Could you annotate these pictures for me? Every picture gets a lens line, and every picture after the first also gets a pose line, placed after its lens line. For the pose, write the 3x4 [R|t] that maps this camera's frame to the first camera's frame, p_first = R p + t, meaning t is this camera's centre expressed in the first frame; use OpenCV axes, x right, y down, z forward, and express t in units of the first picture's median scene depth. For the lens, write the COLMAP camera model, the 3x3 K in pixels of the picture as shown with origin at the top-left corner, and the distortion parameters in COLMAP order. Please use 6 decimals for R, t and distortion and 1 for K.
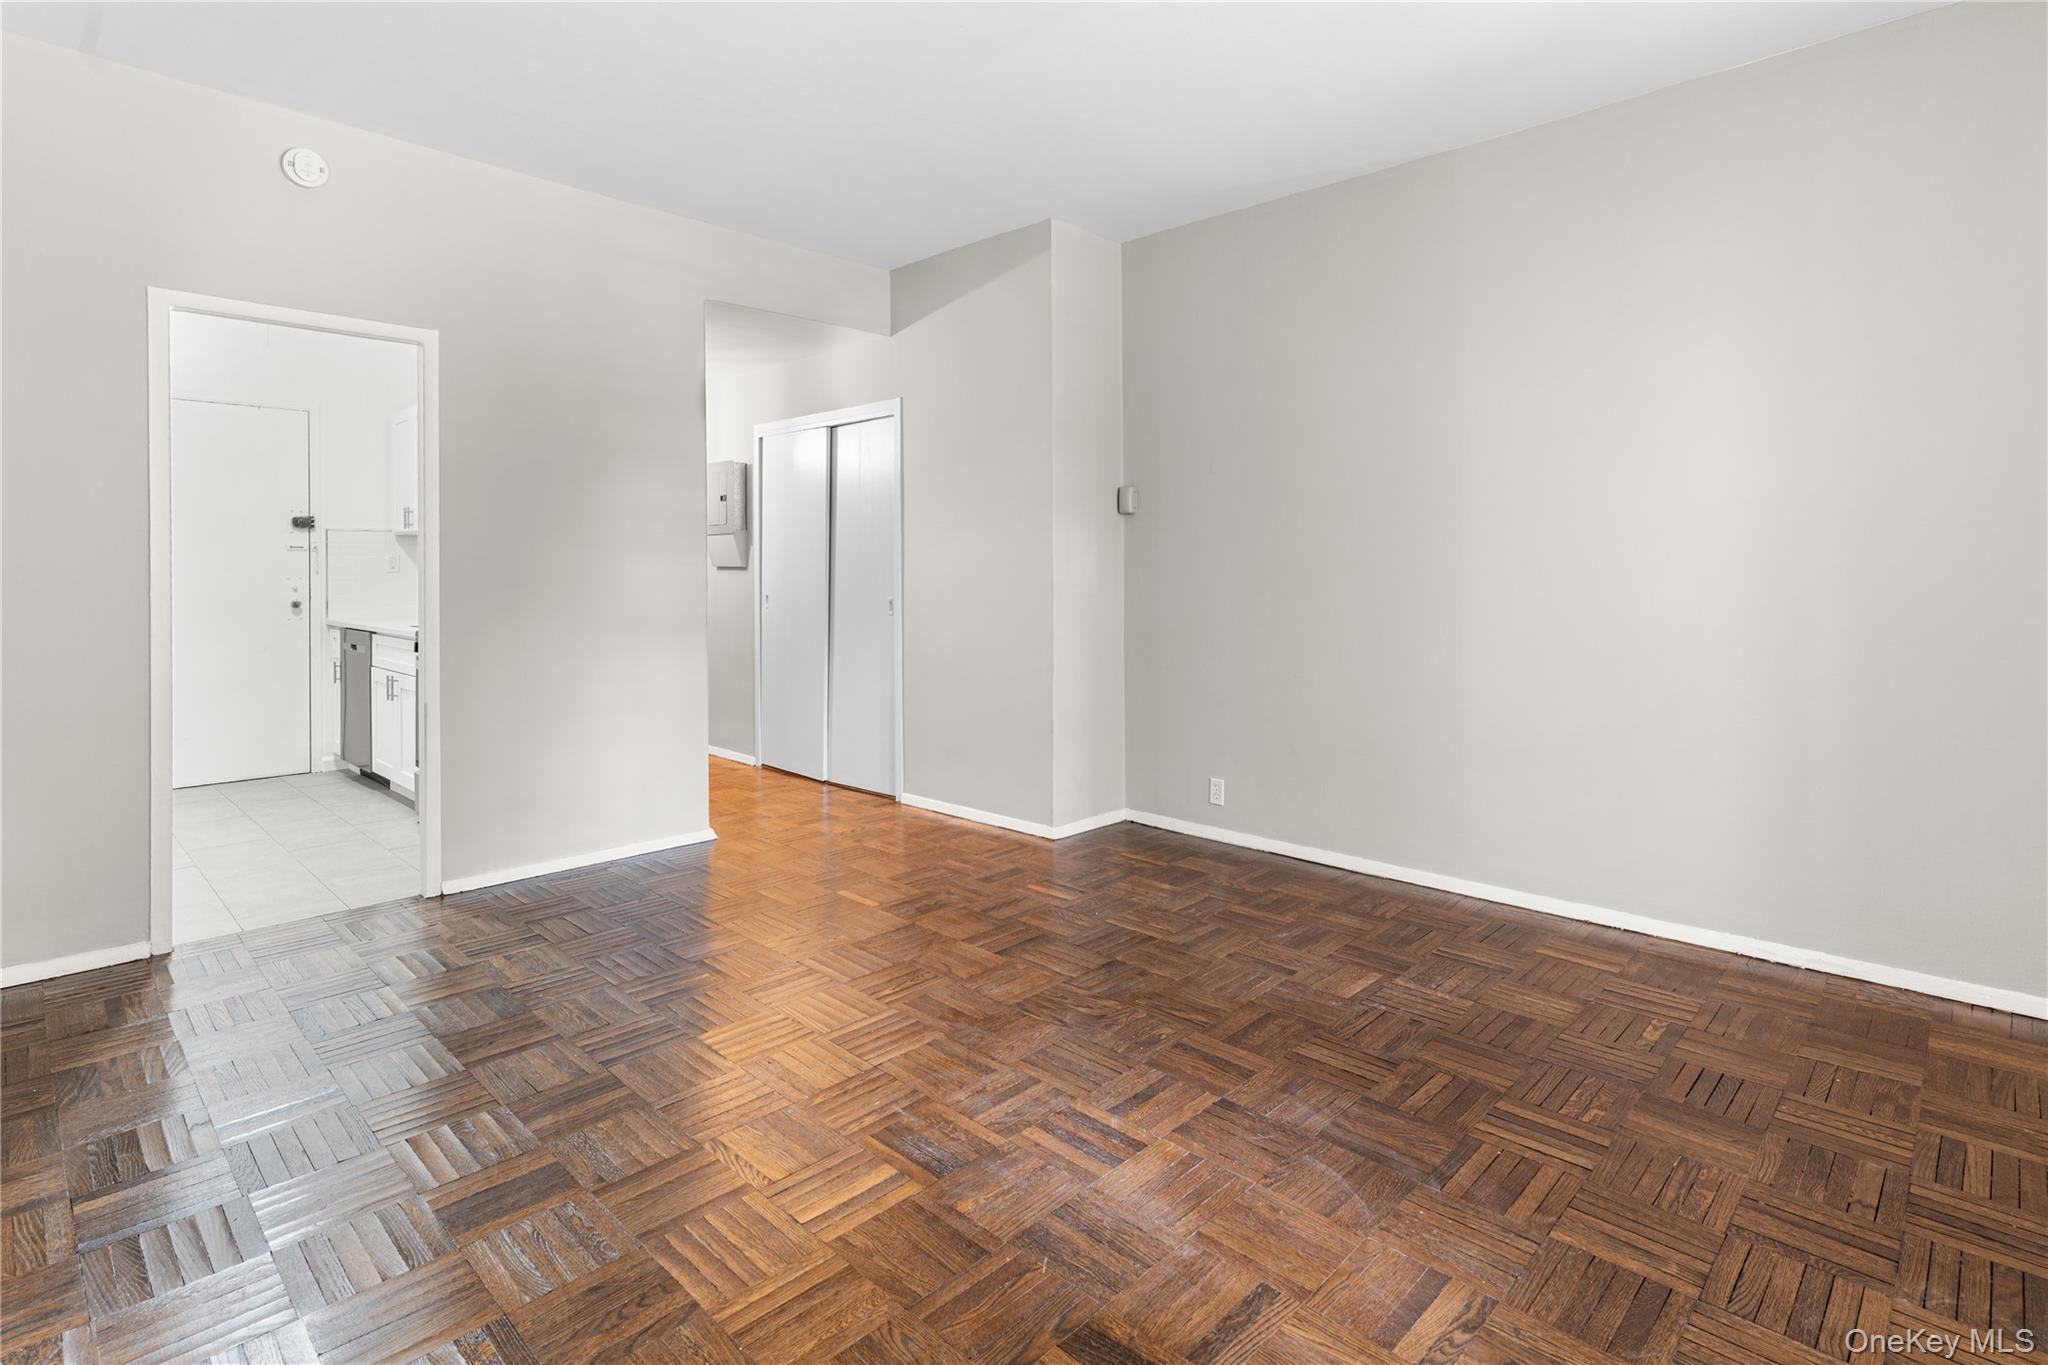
lens RADIAL K [[1013.7, 0, 1023.4], [0, 1013.7, 569.8], [0, 0, 1]] dist [0.000256, 0.000061]
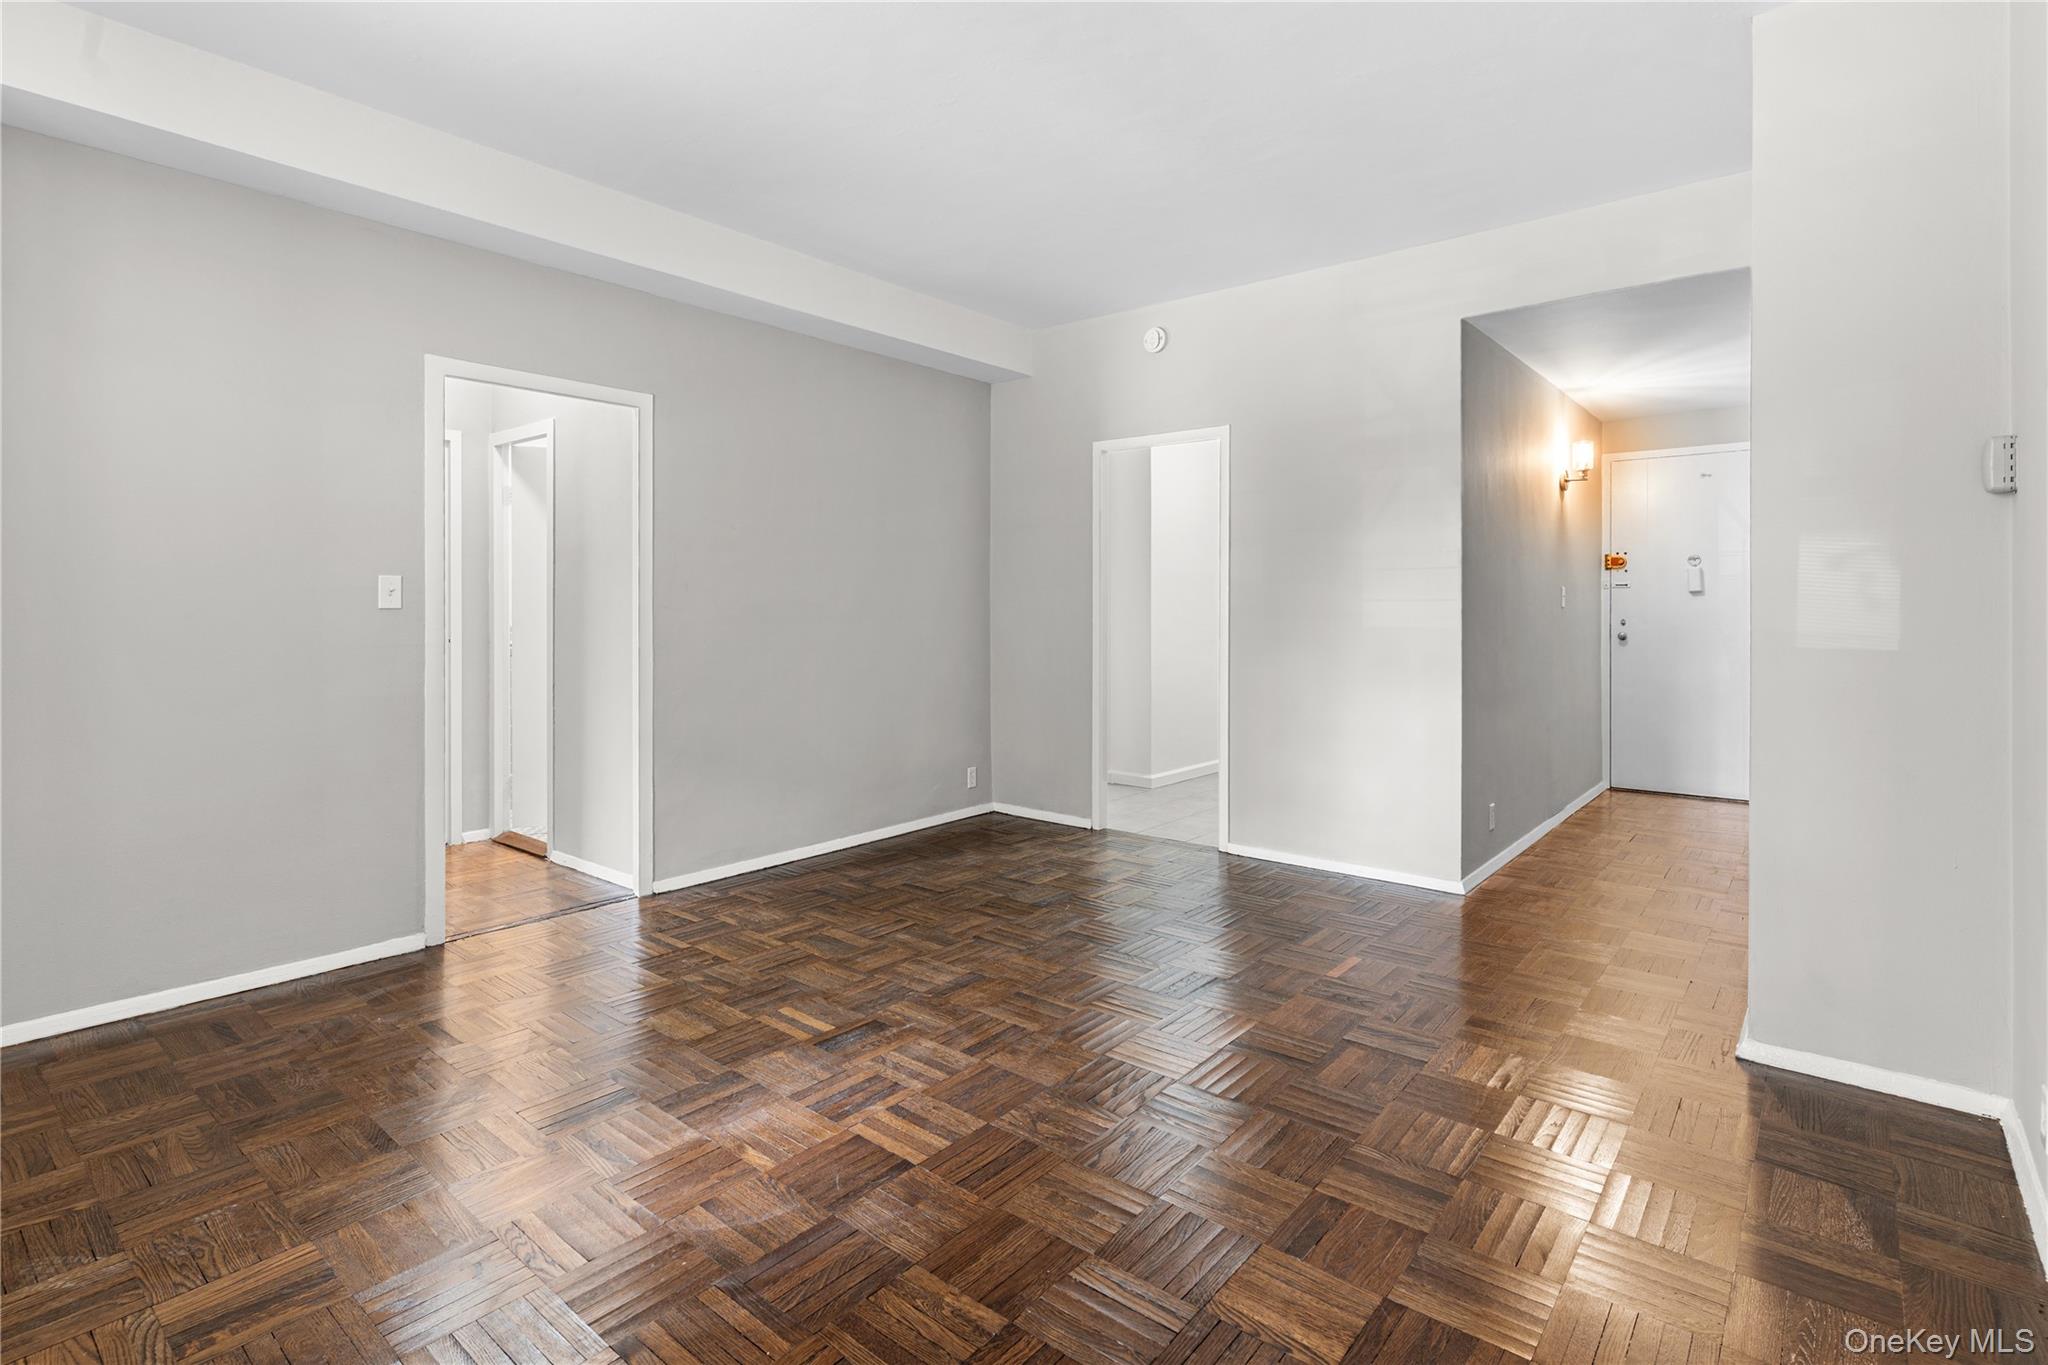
lens RADIAL K [[994.0, 0, 1023.9], [0, 994.0, 612.3], [0, 0, 1]] dist [-0.000222, -0.000027]
pose [[0.071788, 0.005538, -0.997405, 1.181957], [0.001812, 0.999982, 0.005682, -0.002481], [0.997418, -0.002215, 0.071777, 1.083538]]
